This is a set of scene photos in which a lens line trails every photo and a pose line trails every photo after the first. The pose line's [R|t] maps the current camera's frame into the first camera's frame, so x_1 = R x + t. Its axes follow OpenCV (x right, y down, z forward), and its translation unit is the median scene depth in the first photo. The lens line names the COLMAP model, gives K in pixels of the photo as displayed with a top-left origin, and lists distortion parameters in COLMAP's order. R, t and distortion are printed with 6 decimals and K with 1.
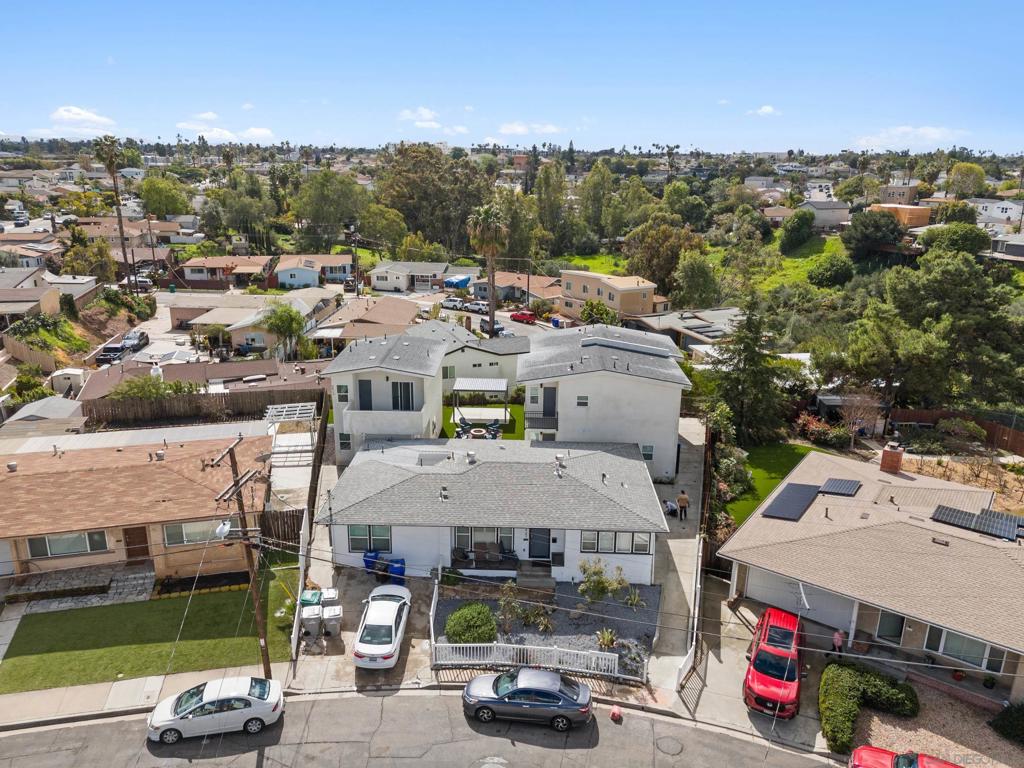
lens RADIAL K [[745.6, 0, 512.0], [0, 745.6, 384.0], [0, 0, 1]] dist [0.078583, -0.072055]
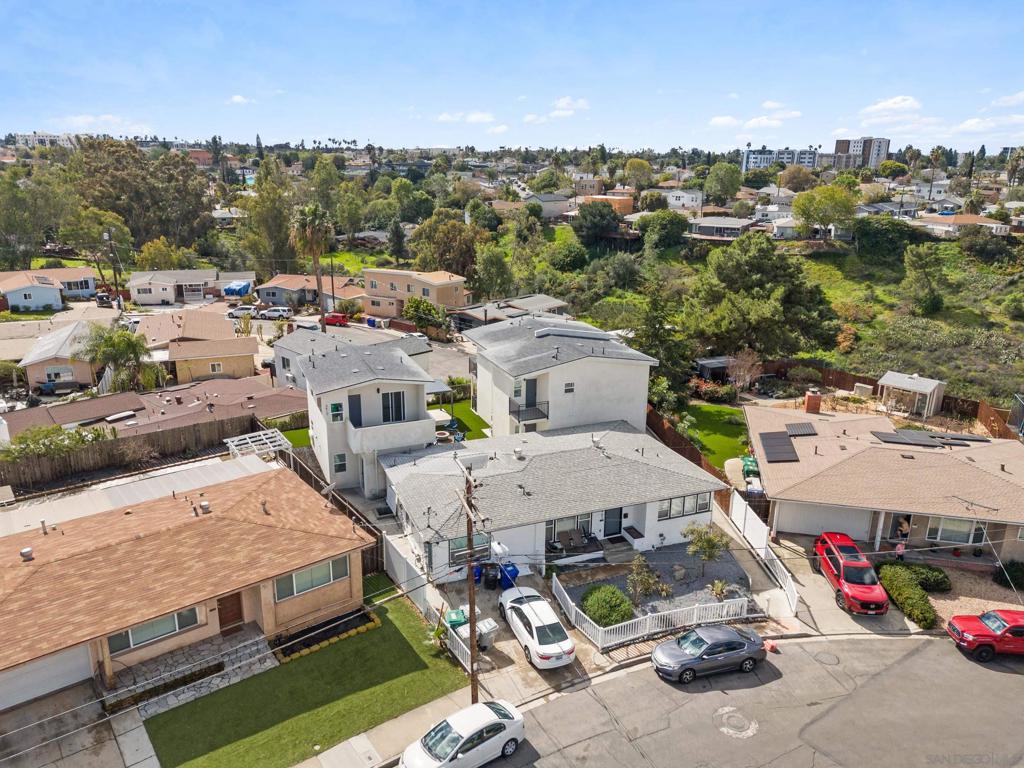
lens RADIAL K [[745.6, 0, 512.0], [0, 745.6, 384.0], [0, 0, 1]] dist [0.078583, -0.072055]
pose [[0.913971, -0.122927, 0.386712, -0.314272], [0.120454, 0.992243, 0.030727, -0.020133], [-0.387489, 0.018497, 0.921689, 0.046324]]
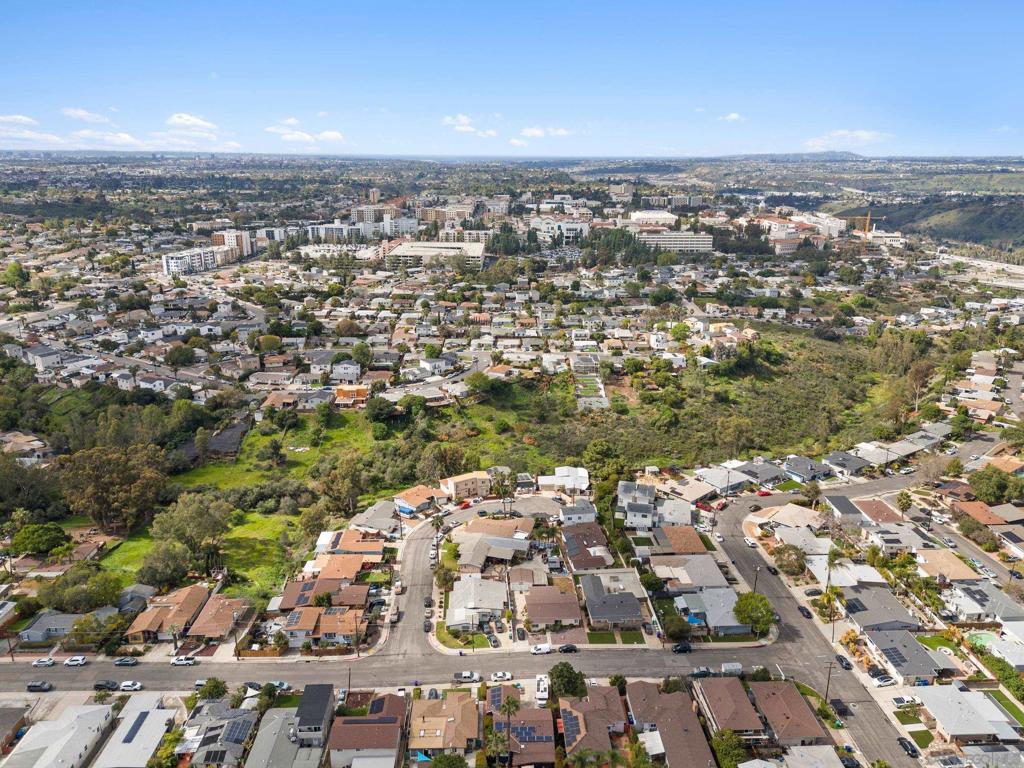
lens RADIAL K [[745.6, 0, 512.0], [0, 745.6, 384.0], [0, 0, 1]] dist [0.078583, -0.072055]
pose [[0.179644, -0.304828, 0.935312, -4.183185], [0.286024, 0.925888, 0.246821, -2.011654], [-0.941232, 0.223182, 0.253519, 0.313157]]
